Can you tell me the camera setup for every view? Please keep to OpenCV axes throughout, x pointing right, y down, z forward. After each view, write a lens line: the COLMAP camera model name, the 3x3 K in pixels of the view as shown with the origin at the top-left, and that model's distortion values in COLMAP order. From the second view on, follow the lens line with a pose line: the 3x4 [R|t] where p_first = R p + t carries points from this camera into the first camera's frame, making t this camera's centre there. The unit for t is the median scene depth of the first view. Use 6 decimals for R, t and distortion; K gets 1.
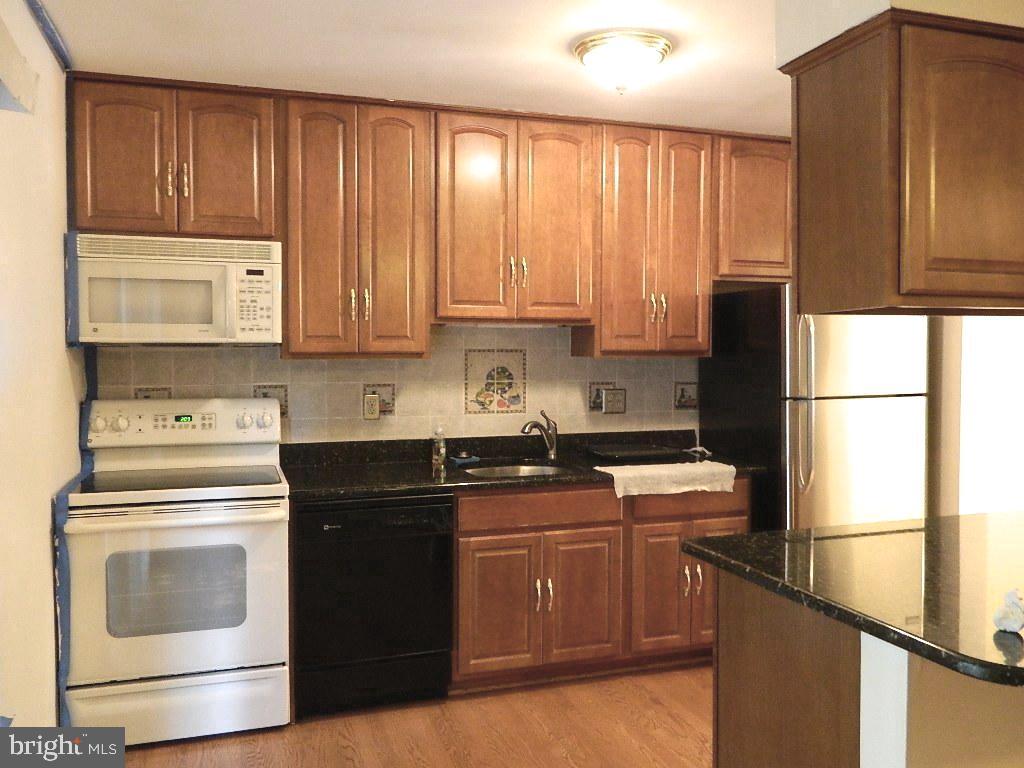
lens RADIAL K [[847.6, 0, 512.0], [0, 847.6, 384.0], [0, 0, 1]] dist [-0.007009, -0.006073]
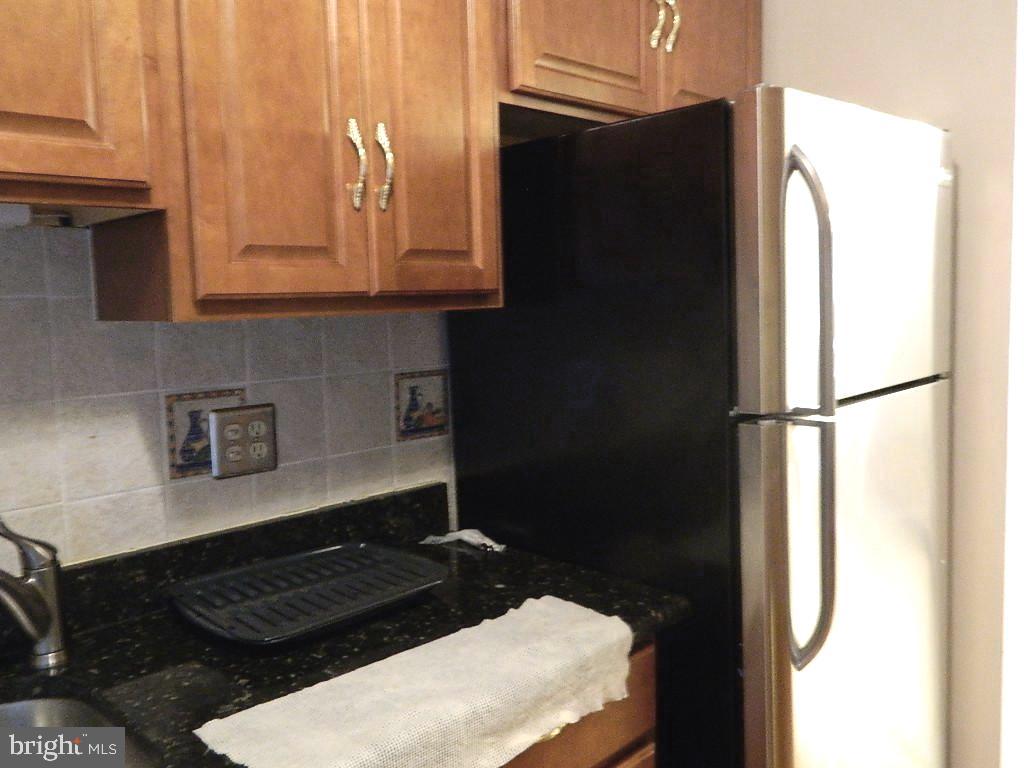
lens RADIAL K [[847.6, 0, 512.0], [0, 847.6, 384.0], [0, 0, 1]] dist [-0.007009, -0.006073]
pose [[0.894789, -0.071477, 0.440731, 0.071780], [0.046035, 0.996611, 0.068167, -0.024952], [-0.444110, -0.040707, 0.895047, 0.689098]]
